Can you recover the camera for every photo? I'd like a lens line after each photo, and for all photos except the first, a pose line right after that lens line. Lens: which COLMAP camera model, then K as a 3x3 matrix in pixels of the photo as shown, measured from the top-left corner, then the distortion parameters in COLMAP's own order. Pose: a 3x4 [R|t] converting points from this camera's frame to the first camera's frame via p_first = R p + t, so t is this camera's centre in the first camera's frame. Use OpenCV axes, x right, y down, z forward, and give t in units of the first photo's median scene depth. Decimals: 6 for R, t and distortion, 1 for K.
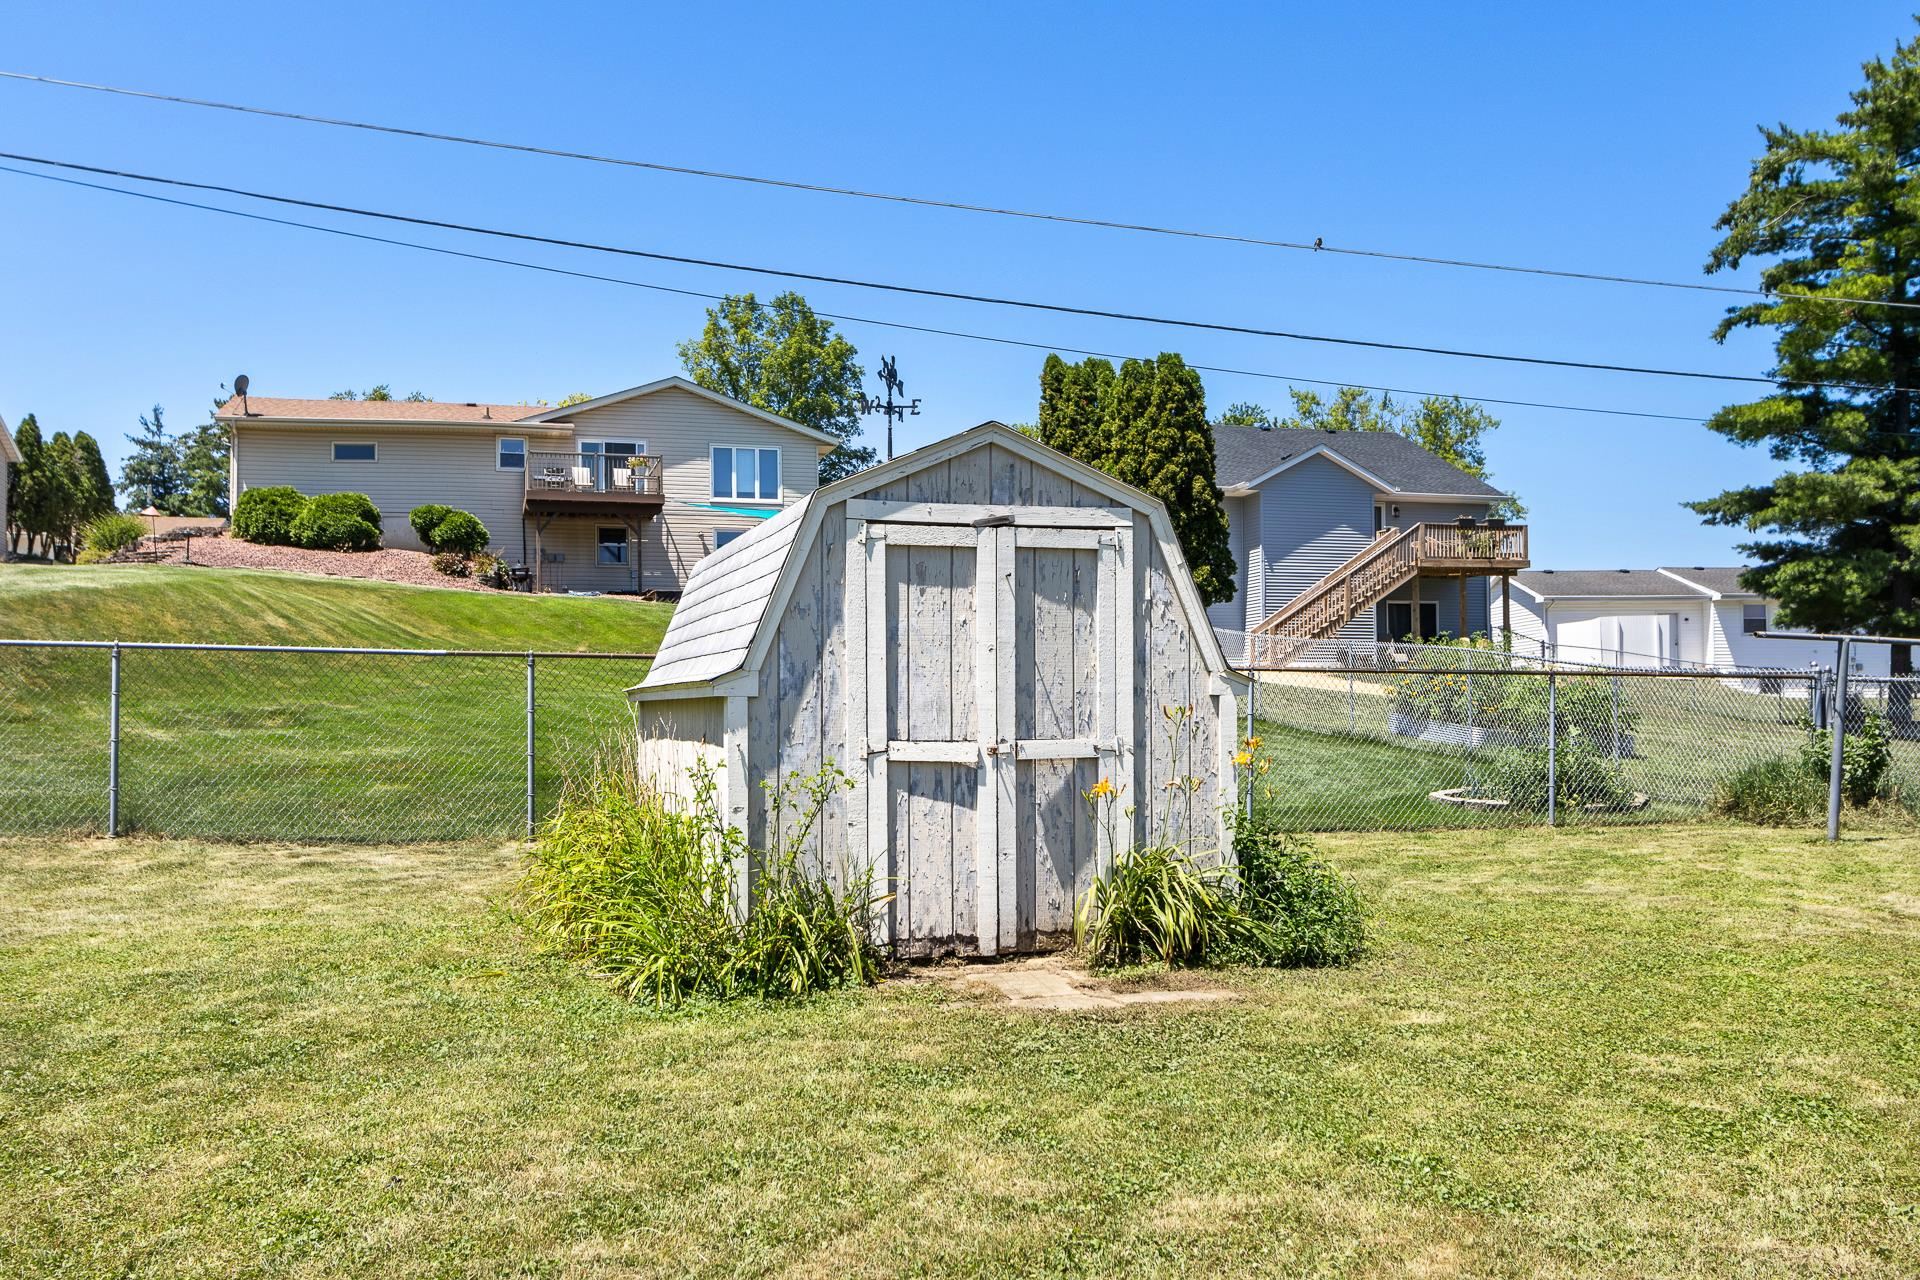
lens RADIAL K [[1746.1, 0, 916.9], [0, 1746.1, 712.3], [0, 0, 1]] dist [0.032937, -0.010115]
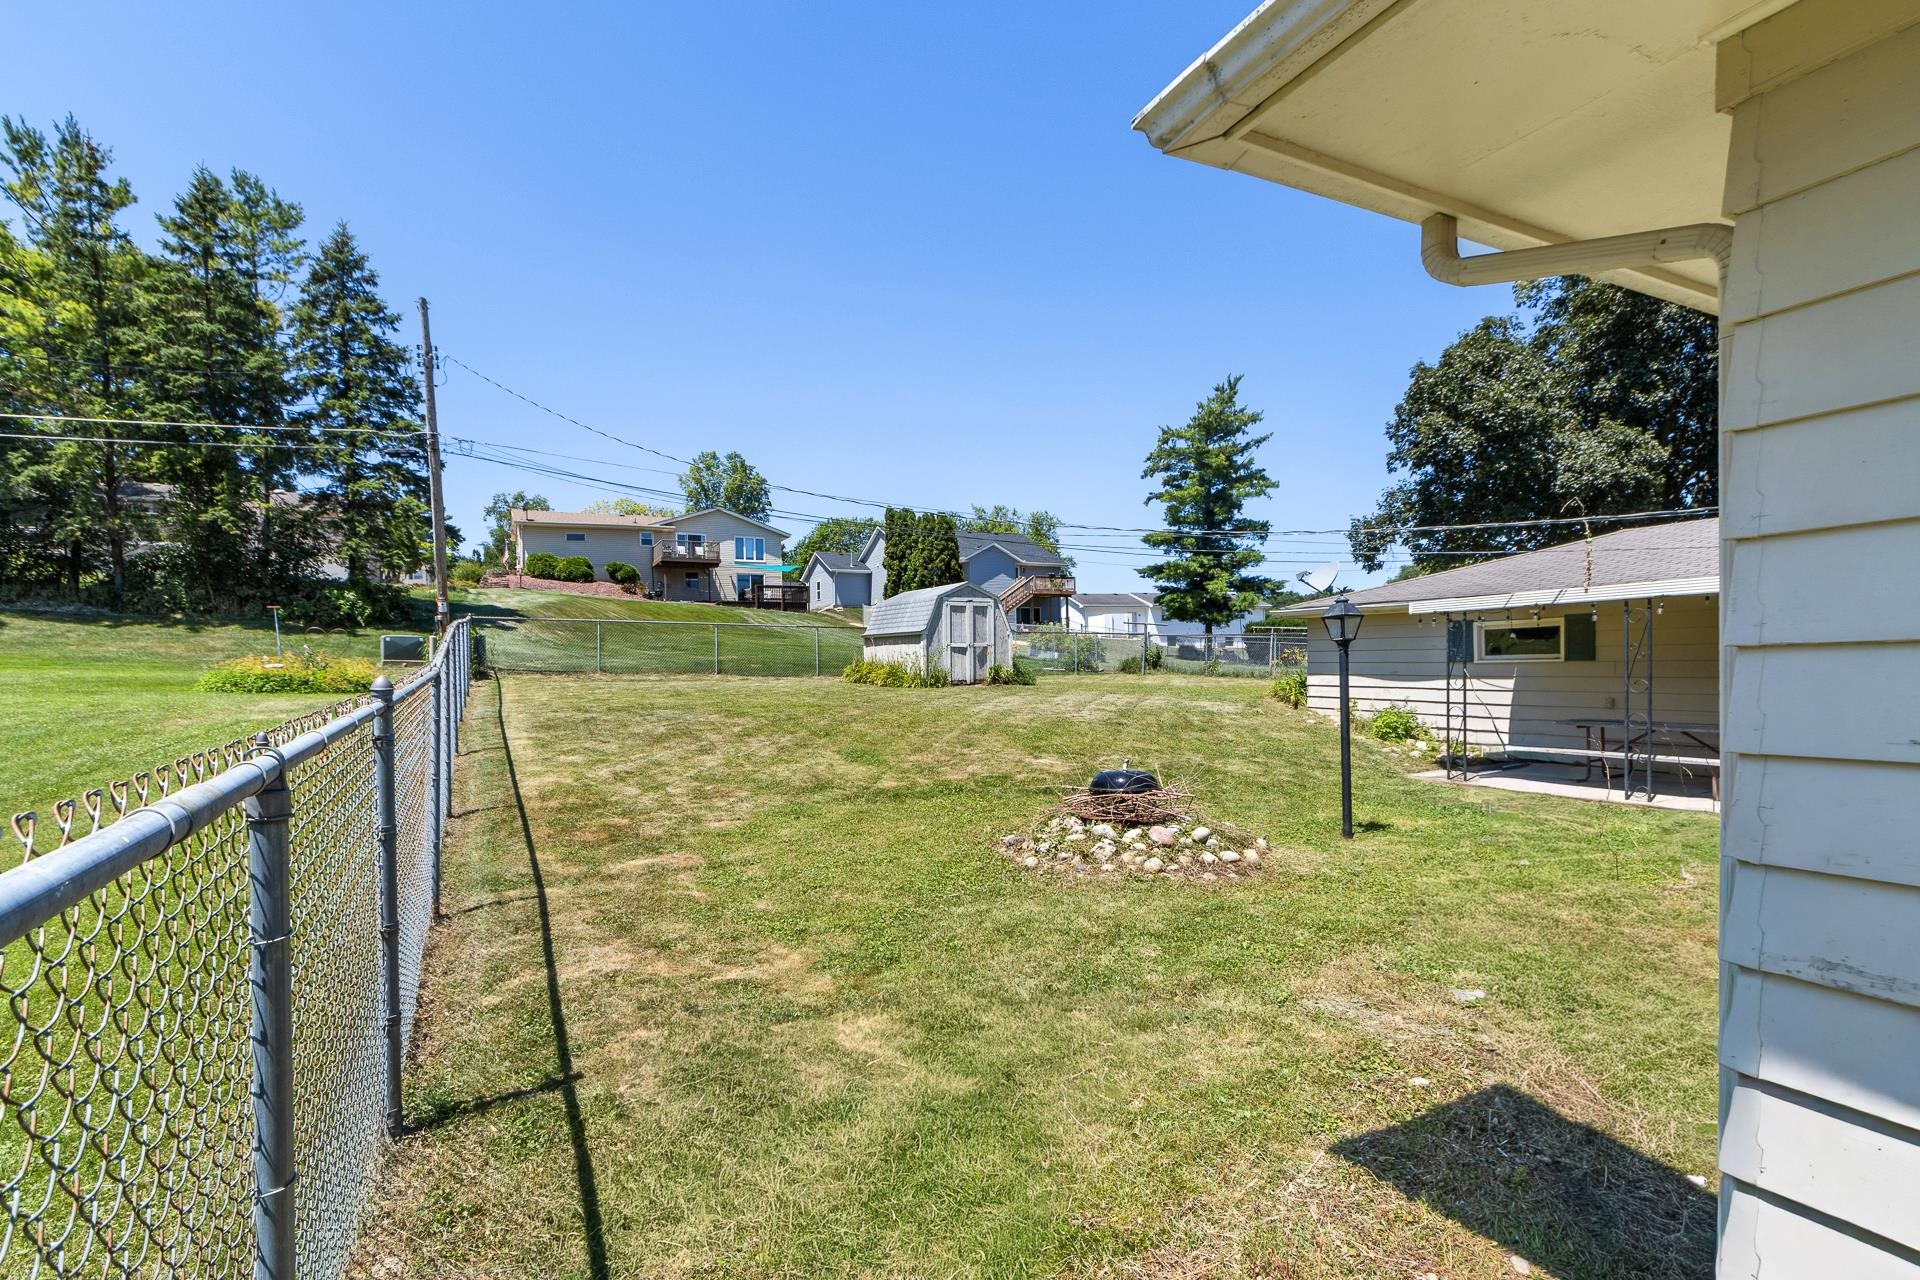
lens RADIAL K [[924.9, 0, 933.3], [0, 924.9, 690.9], [0, 0, 1]] dist [0.009984, -0.002922]
pose [[0.984104, -0.009557, 0.177338, -0.097126], [0.003678, 0.999434, 0.033449, 0.011710], [-0.177557, -0.032265, 0.983581, -0.300177]]
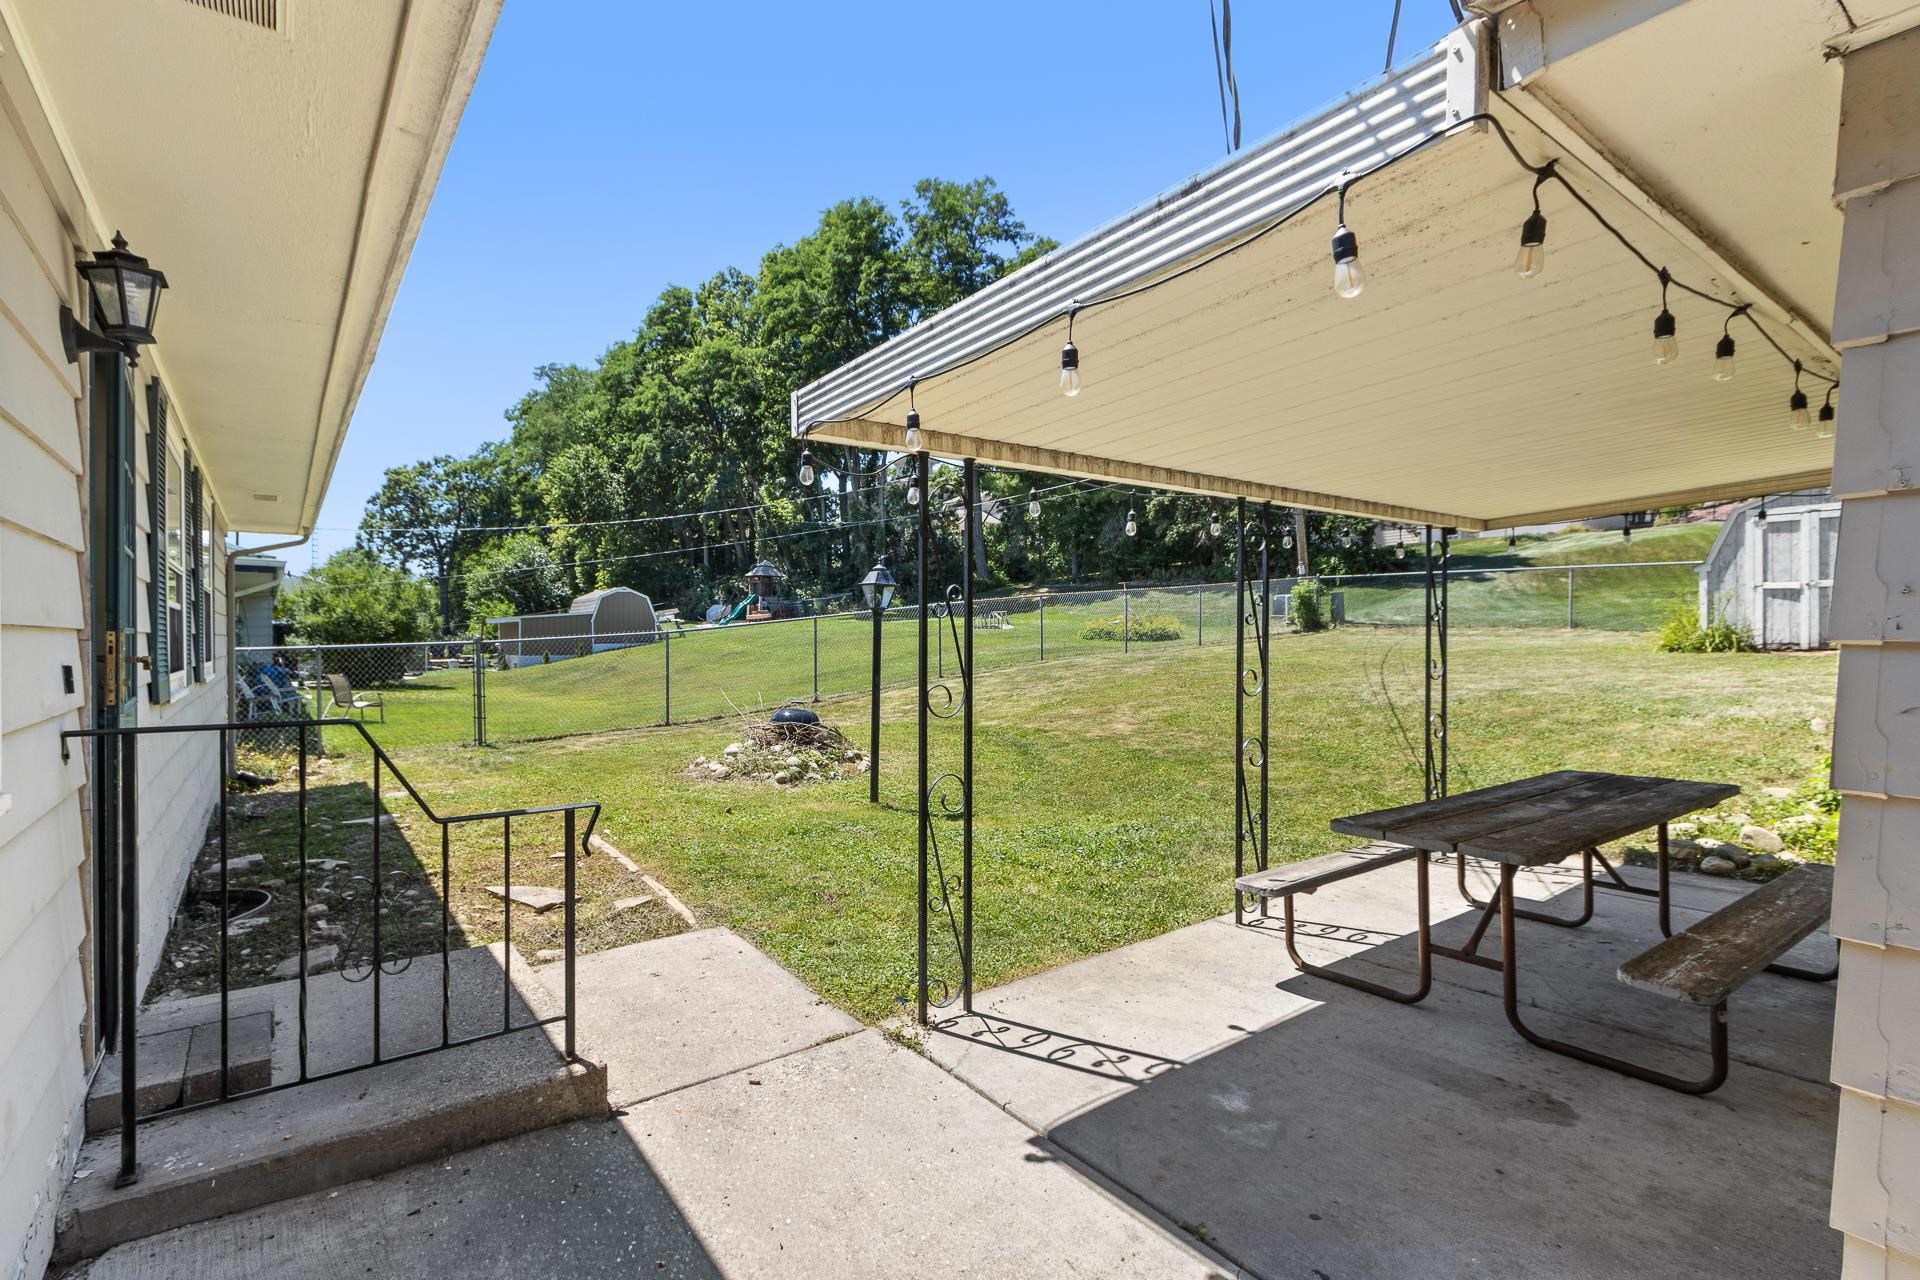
lens RADIAL K [[891.1, 0, 850.7], [0, 891.1, 639.9], [0, 0, 1]] dist [0.005310, -0.001220]
pose [[0.274678, 0.017330, -0.961380, 0.193849], [0.013813, 0.999663, 0.021967, 0.011023], [0.961437, -0.019314, 0.274347, -0.189355]]
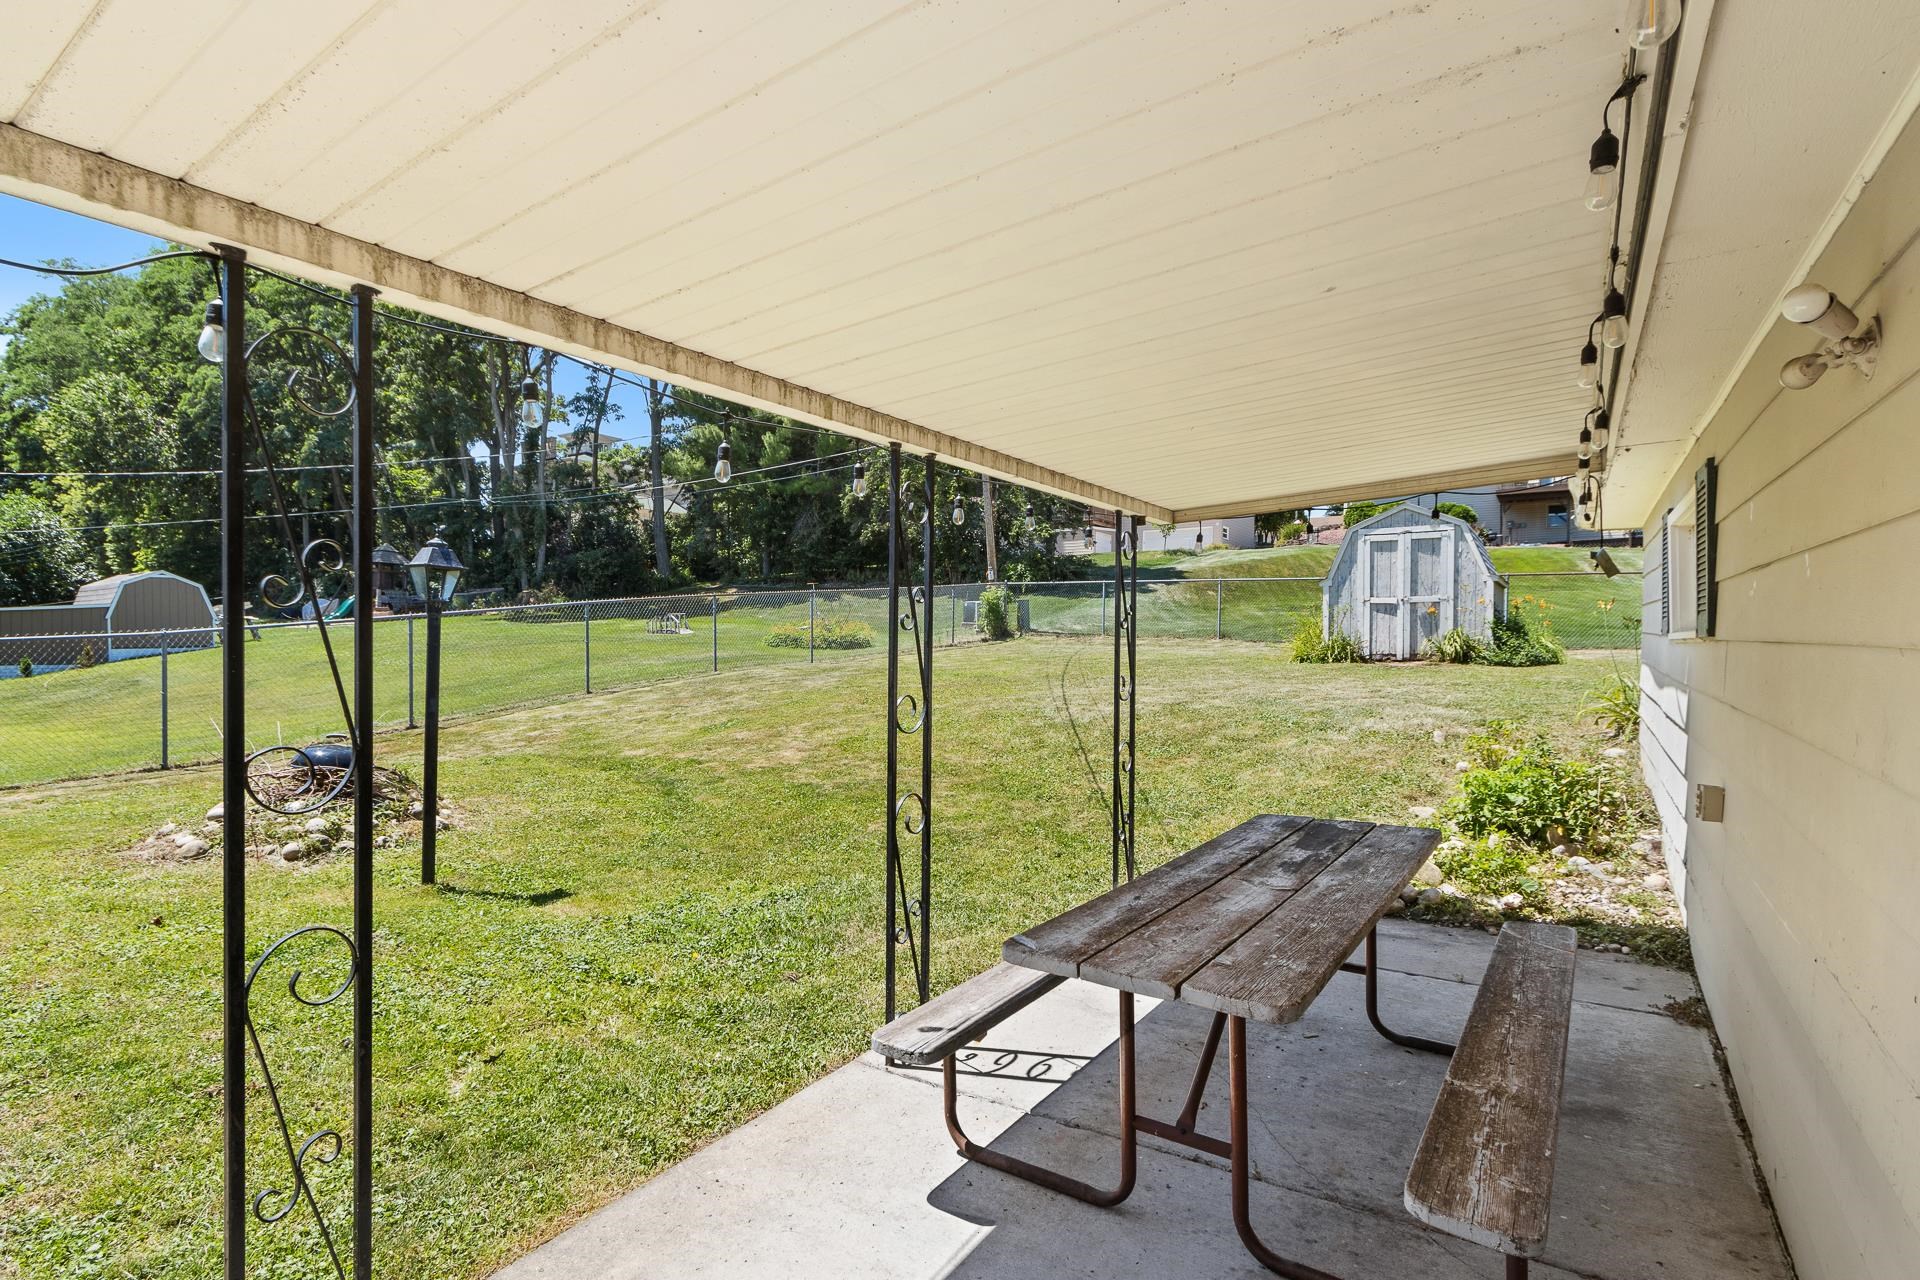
lens RADIAL K [[924.9, 0, 971.2], [0, 924.9, 646.5], [0, 0, 1]] dist [0.009984, -0.002922]
pose [[0.659111, 0.020107, -0.751777, 0.147266], [-0.001817, 0.999682, 0.025145, 0.012005], [0.752044, -0.015207, 0.658938, -0.142201]]
